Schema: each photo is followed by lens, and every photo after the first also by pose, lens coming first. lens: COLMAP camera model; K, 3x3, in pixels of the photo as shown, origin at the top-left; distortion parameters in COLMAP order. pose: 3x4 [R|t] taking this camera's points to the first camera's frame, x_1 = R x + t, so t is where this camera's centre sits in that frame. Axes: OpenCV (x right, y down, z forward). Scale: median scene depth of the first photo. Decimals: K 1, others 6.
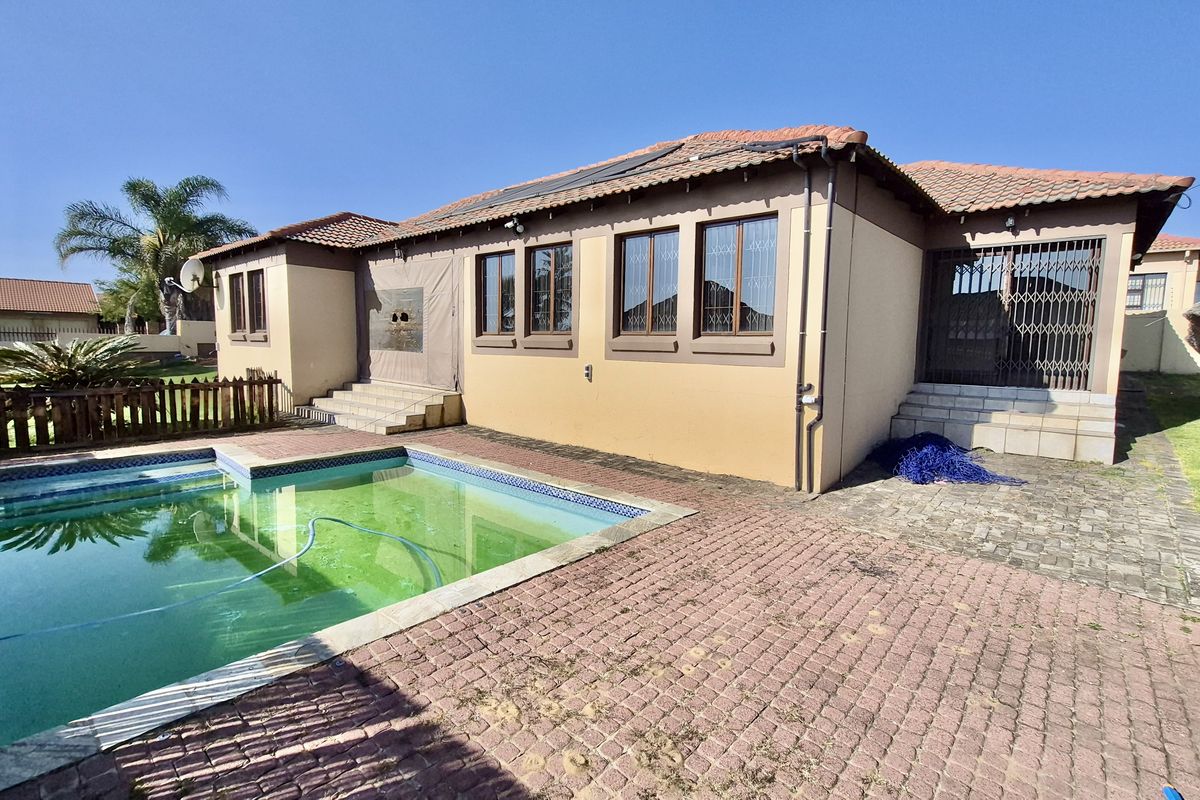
lens RADIAL K [[565.9, 0, 600.0], [0, 565.9, 400.0], [0, 0, 1]] dist [0.002181, 0.000137]
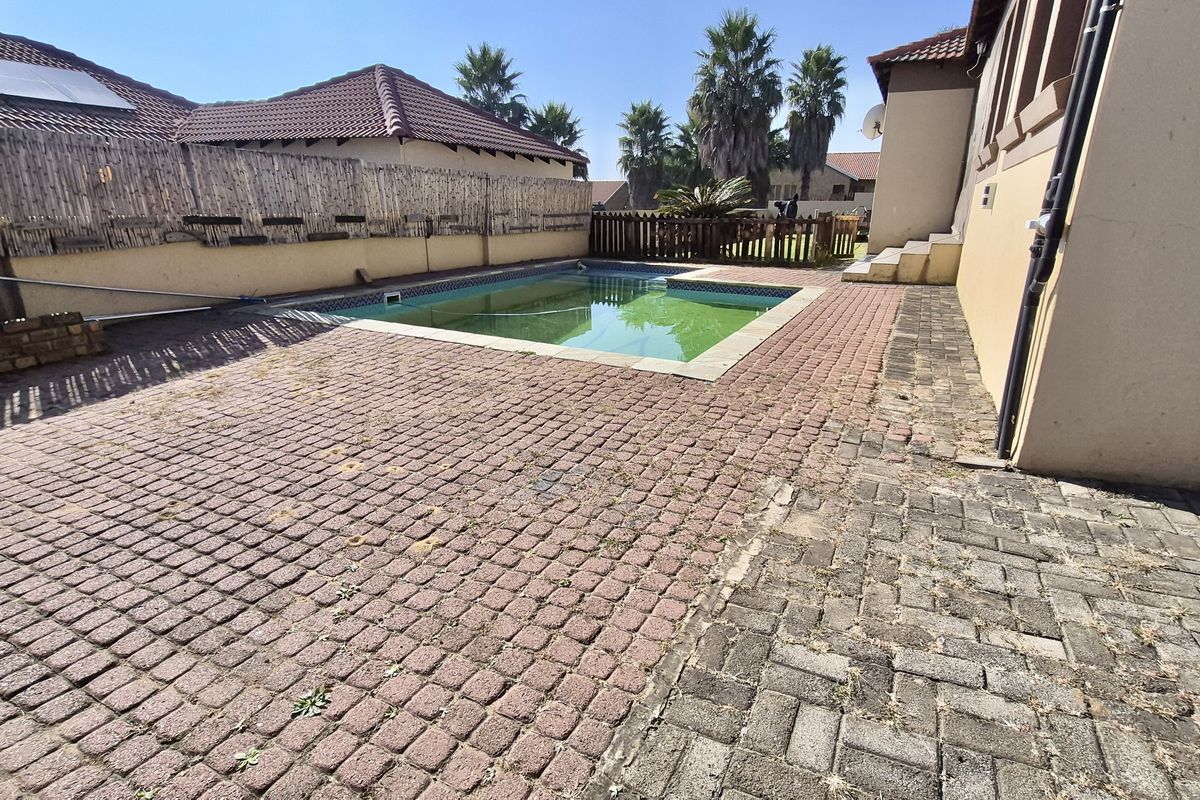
lens RADIAL K [[565.9, 0, 600.0], [0, 565.9, 400.0], [0, 0, 1]] dist [0.002181, 0.000137]
pose [[0.231434, 0.288642, -0.929045, 0.536415], [-0.078069, 0.957402, 0.278005, 0.023100], [0.969713, 0.008190, 0.244109, 0.472143]]
